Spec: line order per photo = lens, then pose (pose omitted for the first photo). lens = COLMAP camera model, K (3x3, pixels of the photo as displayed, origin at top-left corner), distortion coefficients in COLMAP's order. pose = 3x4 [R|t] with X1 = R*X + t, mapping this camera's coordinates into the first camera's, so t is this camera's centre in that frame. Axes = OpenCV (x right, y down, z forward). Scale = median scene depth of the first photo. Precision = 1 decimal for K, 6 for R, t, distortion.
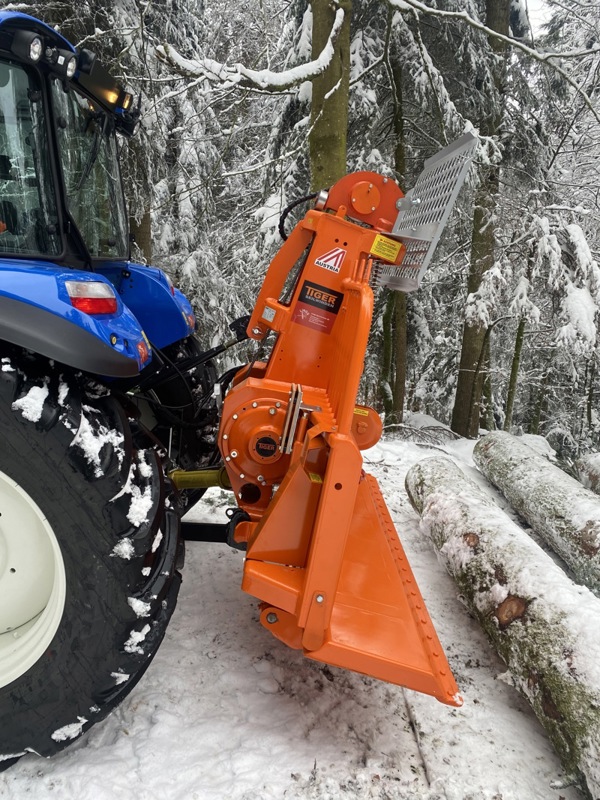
lens RADIAL K [[617.8, 0, 305.2], [0, 617.8, 399.9], [0, 0, 1]] dist [0.003991, -0.004076]
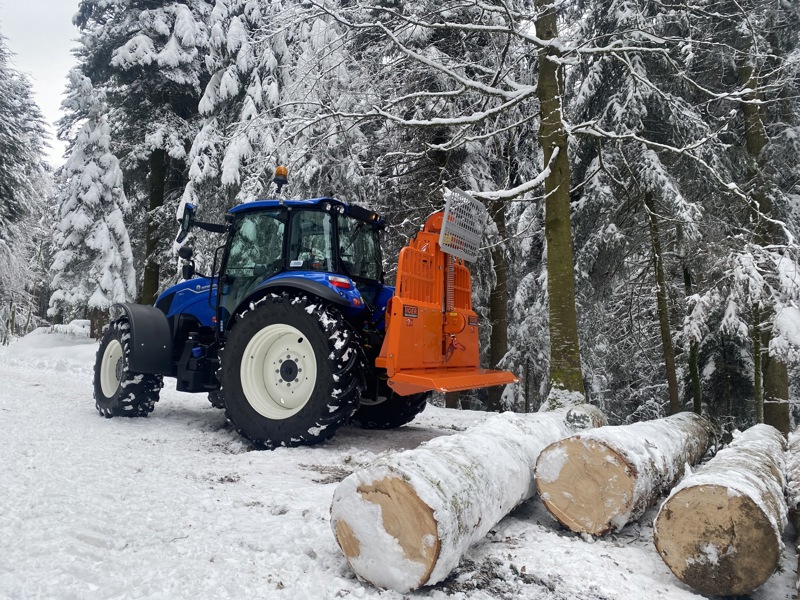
lens RADIAL K [[617.8, 0, 400.0], [0, 617.8, 300.0], [0, 0, 1]] dist [0.003991, -0.004076]
pose [[0.873824, -0.081905, -0.479294, 0.372504], [-0.071678, 0.953245, -0.293576, 0.215927], [0.480930, 0.290888, 0.827097, -0.356011]]
